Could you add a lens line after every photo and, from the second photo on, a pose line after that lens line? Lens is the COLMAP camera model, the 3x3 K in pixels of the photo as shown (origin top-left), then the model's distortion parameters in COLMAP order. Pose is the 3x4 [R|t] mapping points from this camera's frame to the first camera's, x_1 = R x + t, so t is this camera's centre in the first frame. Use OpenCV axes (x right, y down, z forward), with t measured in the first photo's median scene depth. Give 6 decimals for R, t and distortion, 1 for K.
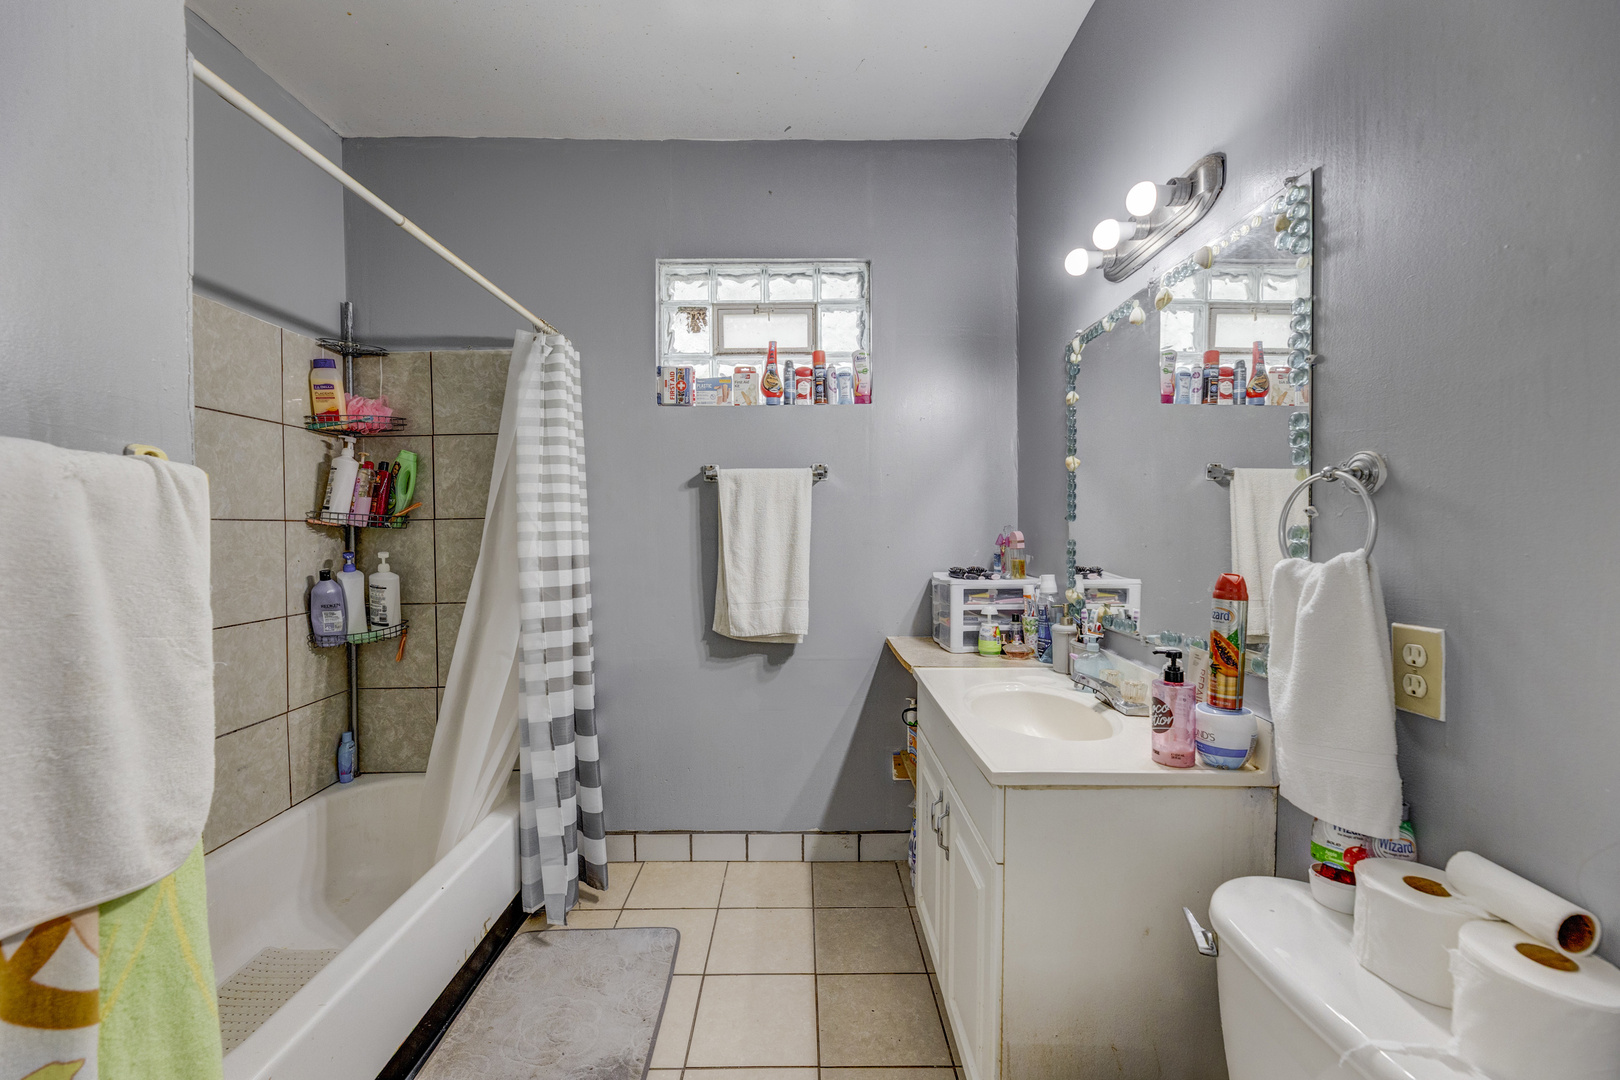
lens RADIAL K [[652.3, 0, 804.6], [0, 652.3, 539.4], [0, 0, 1]] dist [-0.001791, -0.000303]
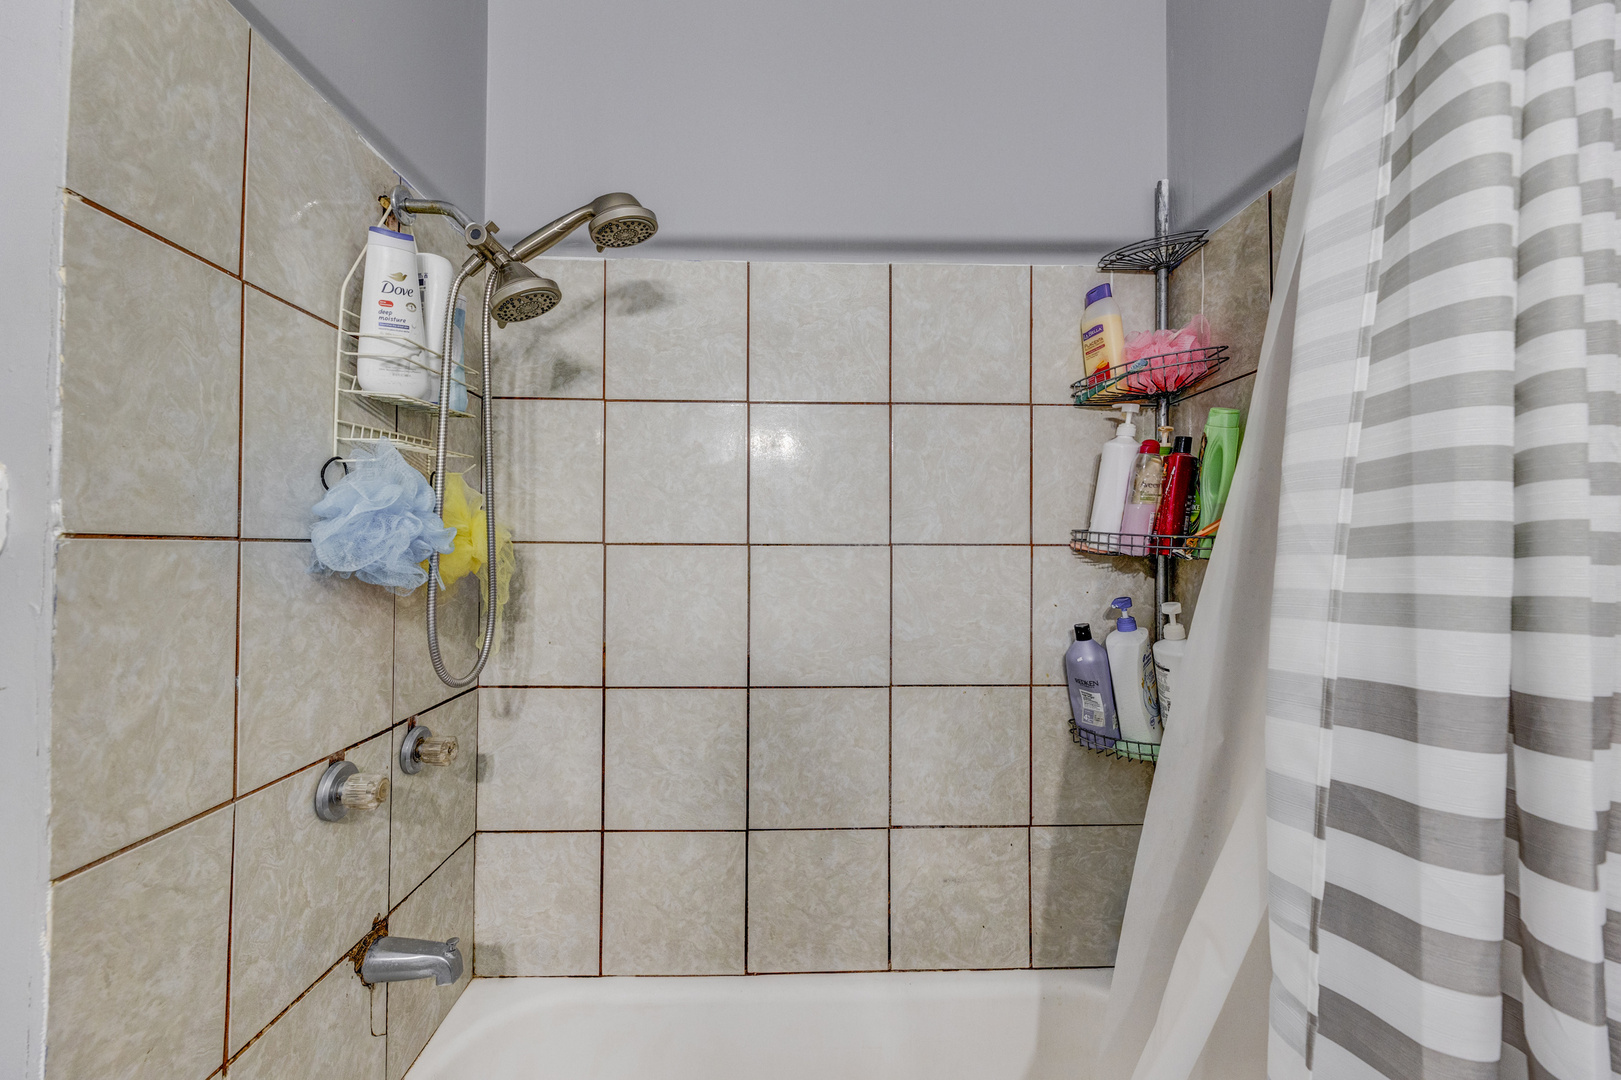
lens RADIAL K [[652.7, 0, 805.1], [0, 652.7, 539.4], [0, 0, 1]] dist [-0.001791, -0.000303]
pose [[0.012553, 0.001967, -0.999919, -0.111083], [-0.020217, 0.999794, 0.001713, -0.029815], [0.999717, 0.020194, 0.012590, 0.725129]]
